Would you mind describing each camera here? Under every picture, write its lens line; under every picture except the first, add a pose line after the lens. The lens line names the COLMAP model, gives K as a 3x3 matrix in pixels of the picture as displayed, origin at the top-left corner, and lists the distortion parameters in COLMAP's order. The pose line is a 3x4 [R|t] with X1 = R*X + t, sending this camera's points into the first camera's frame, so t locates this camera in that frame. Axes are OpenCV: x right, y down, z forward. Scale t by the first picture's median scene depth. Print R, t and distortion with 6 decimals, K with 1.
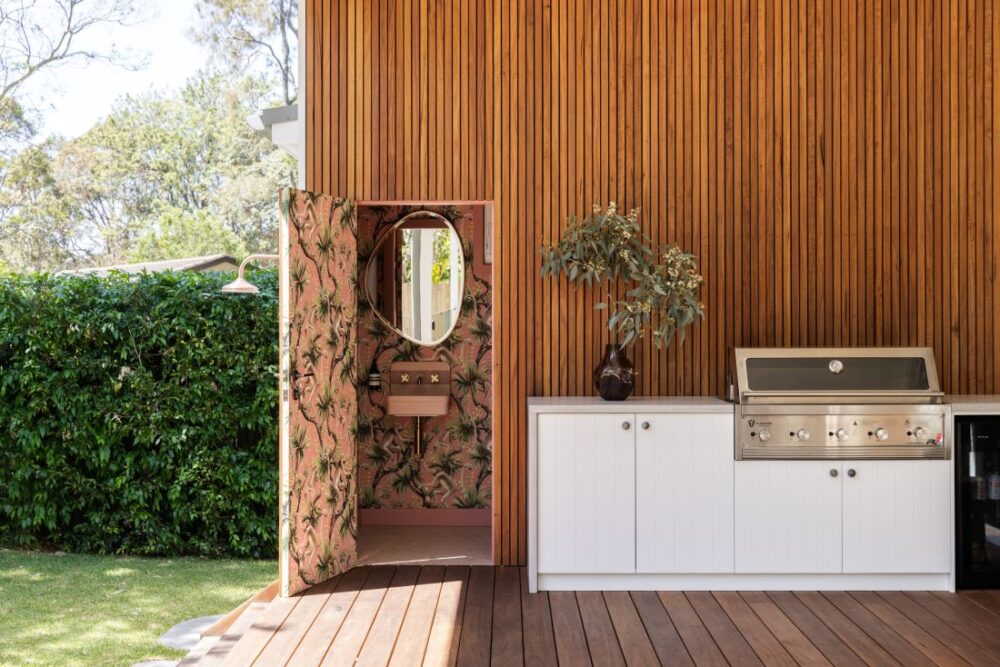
lens RADIAL K [[1196.0, 0, 500.0], [0, 1196.0, 333.5], [0, 0, 1]] dist [-0.014687, 0.008457]
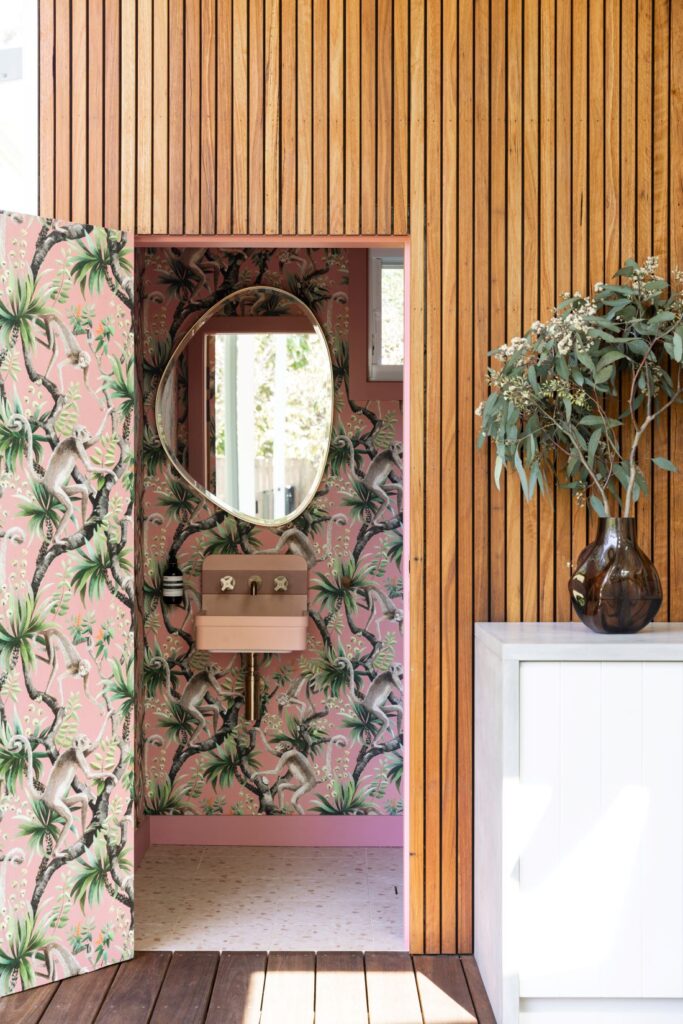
lens RADIAL K [[1224.7, 0, 320.2], [0, 1224.7, 571.4], [0, 0, 1]] dist [-0.014687, 0.008457]
pose [[0.999831, 0.003836, 0.017987, -0.046367], [-0.004398, 0.999501, 0.031279, 0.013487], [-0.017858, -0.031352, 0.999349, 0.426134]]
